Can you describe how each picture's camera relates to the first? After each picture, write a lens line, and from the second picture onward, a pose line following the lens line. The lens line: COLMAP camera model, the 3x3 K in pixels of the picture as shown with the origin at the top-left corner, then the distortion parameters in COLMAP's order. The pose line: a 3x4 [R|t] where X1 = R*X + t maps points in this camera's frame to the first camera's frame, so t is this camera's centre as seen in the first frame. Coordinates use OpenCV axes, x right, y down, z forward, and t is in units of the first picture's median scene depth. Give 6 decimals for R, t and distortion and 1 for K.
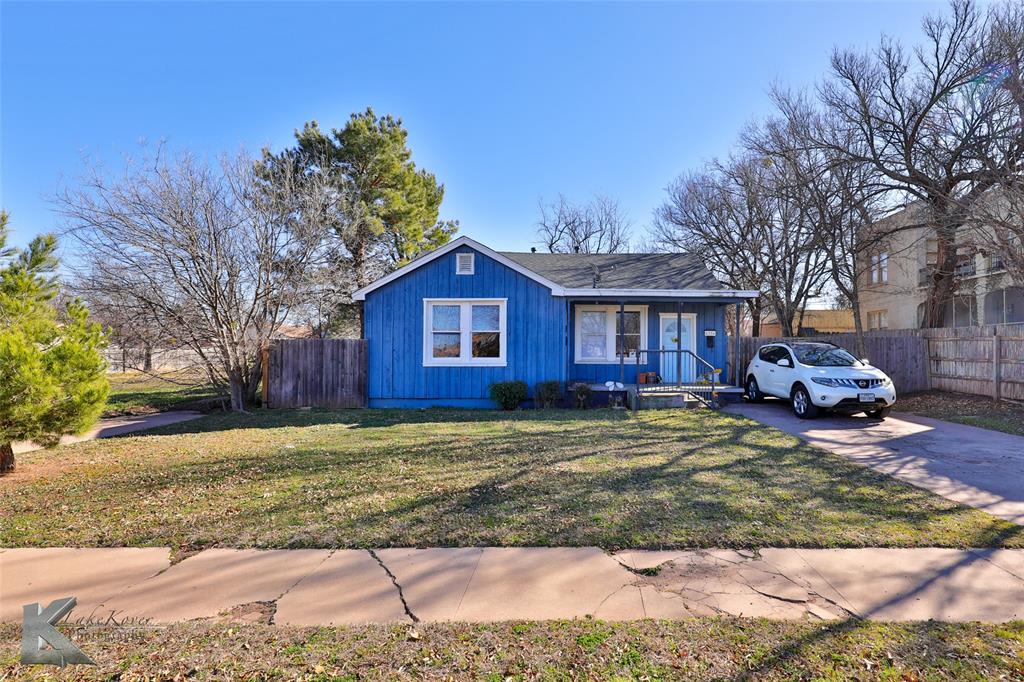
lens RADIAL K [[496.7, 0, 514.9], [0, 496.7, 347.6], [0, 0, 1]] dist [-0.013686, 0.003780]
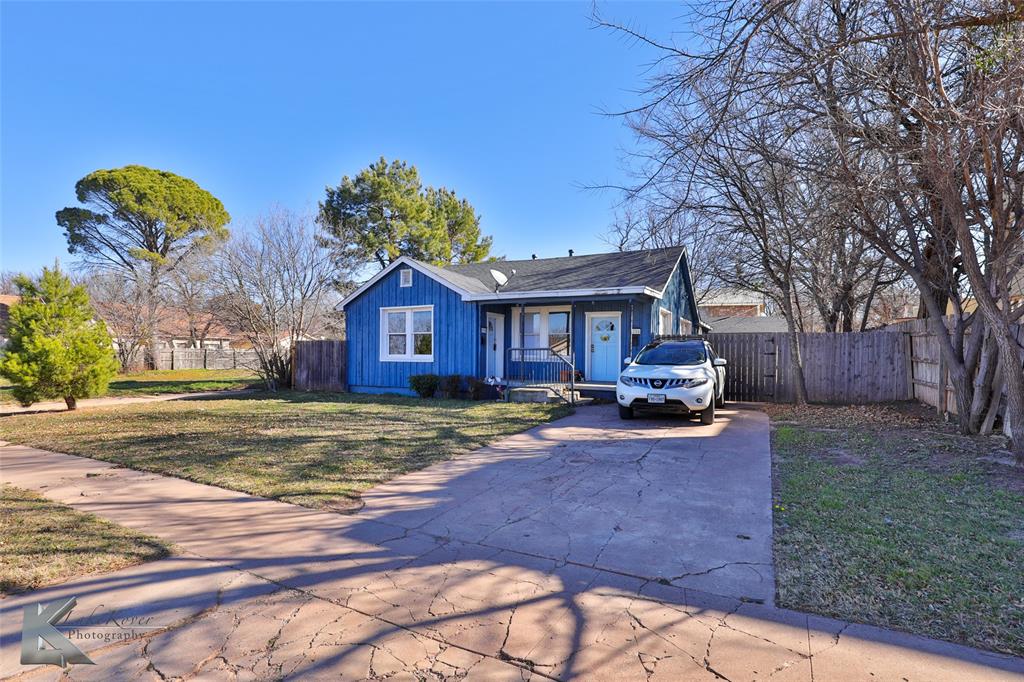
lens RADIAL K [[496.7, 0, 556.1], [0, 496.7, 350.8], [0, 0, 1]] dist [-0.013686, 0.003780]
pose [[0.896104, 0.001163, -0.443842, 0.775624], [0.000425, 0.999994, 0.003478, 0.006812], [0.443844, -0.003305, 0.896098, 0.064939]]
